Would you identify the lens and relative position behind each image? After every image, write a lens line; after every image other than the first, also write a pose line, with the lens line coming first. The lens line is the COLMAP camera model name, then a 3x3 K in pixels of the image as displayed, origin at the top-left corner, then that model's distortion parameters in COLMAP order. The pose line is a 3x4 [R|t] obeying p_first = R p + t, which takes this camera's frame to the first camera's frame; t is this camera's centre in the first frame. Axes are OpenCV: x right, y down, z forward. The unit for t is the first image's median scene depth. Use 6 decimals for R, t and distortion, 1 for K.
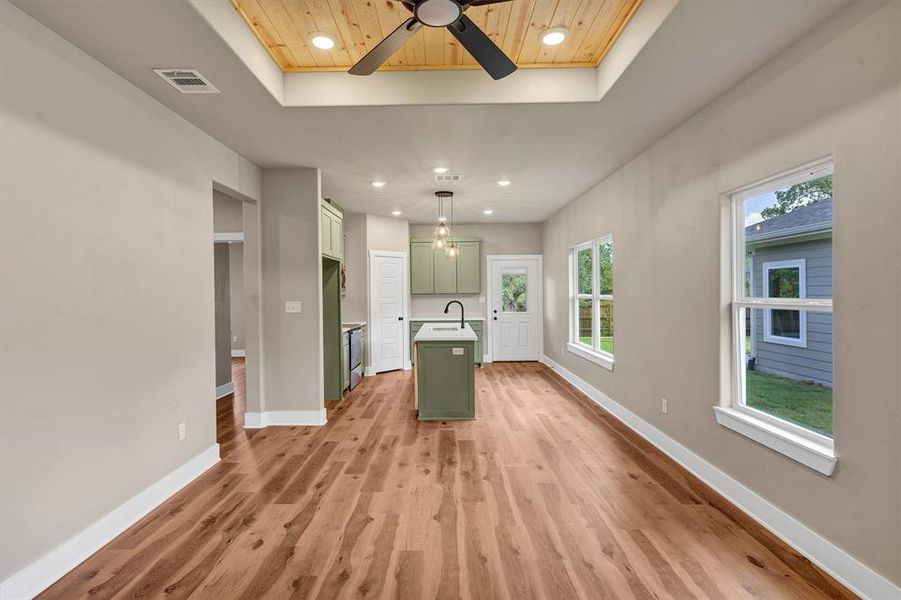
lens RADIAL K [[427.1, 0, 443.2], [0, 427.1, 297.3], [0, 0, 1]] dist [-0.005666, 0.002679]
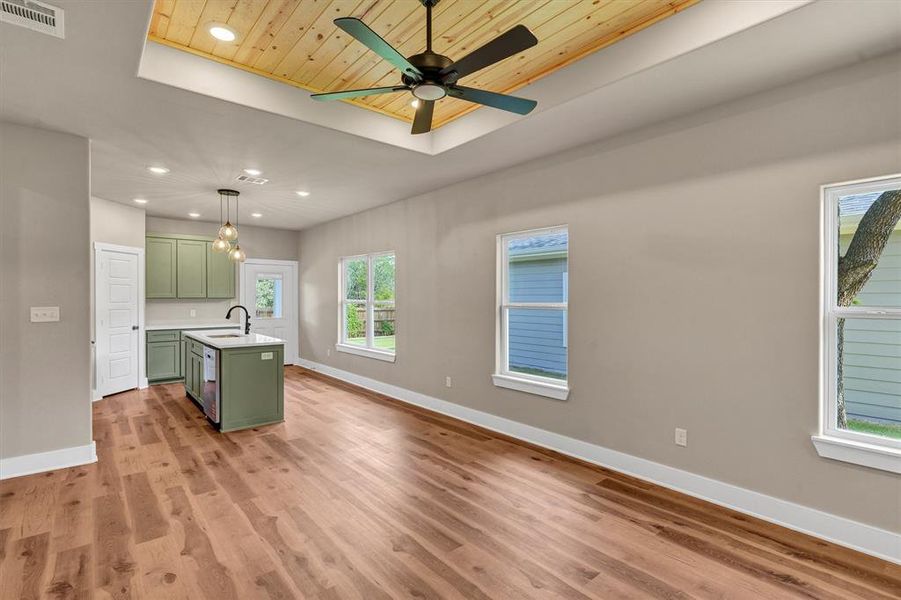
lens RADIAL K [[427.1, 0, 445.1], [0, 427.1, 293.6], [0, 0, 1]] dist [-0.005666, 0.002679]
pose [[0.763919, 0.015885, 0.645117, -0.383630], [-0.000293, 0.999705, -0.024270, 0.007640], [-0.645313, 0.018351, 0.763698, -0.036697]]
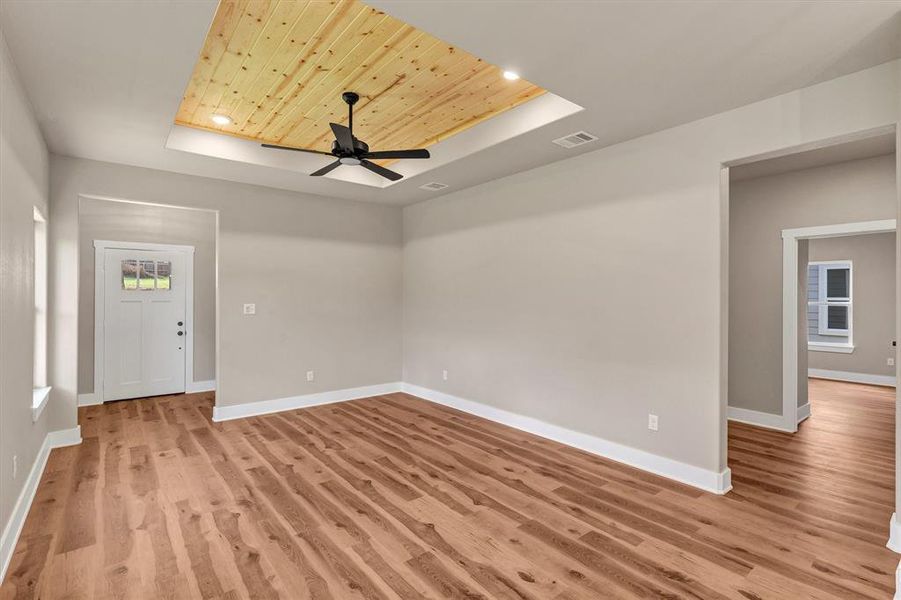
lens RADIAL K [[427.1, 0, 456.3], [0, 427.1, 301.3], [0, 0, 1]] dist [-0.005666, 0.002679]
pose [[-0.763390, 0.015807, -0.645744, 0.420921], [-0.003980, 0.999566, 0.029173, -0.024907], [0.645925, 0.024841, -0.762996, 1.314598]]
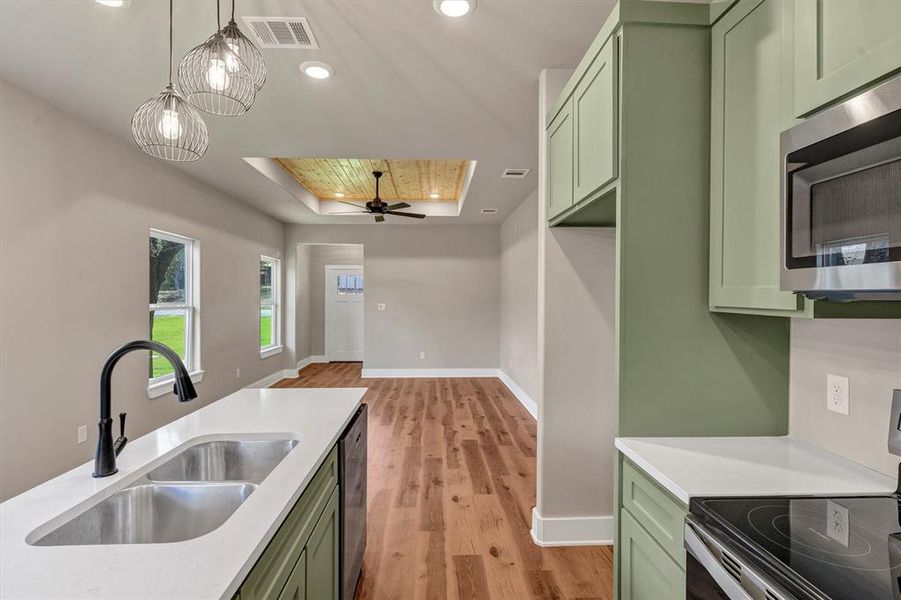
lens RADIAL K [[446.5, 0, 459.3], [0, 446.5, 296.2], [0, 0, 1]] dist [0.021484, 0.002899]
pose [[-0.997672, 0.008924, -0.067604, -0.186130], [0.008044, 0.999879, 0.013278, -0.034294], [0.067714, 0.012703, -0.997624, 2.031644]]
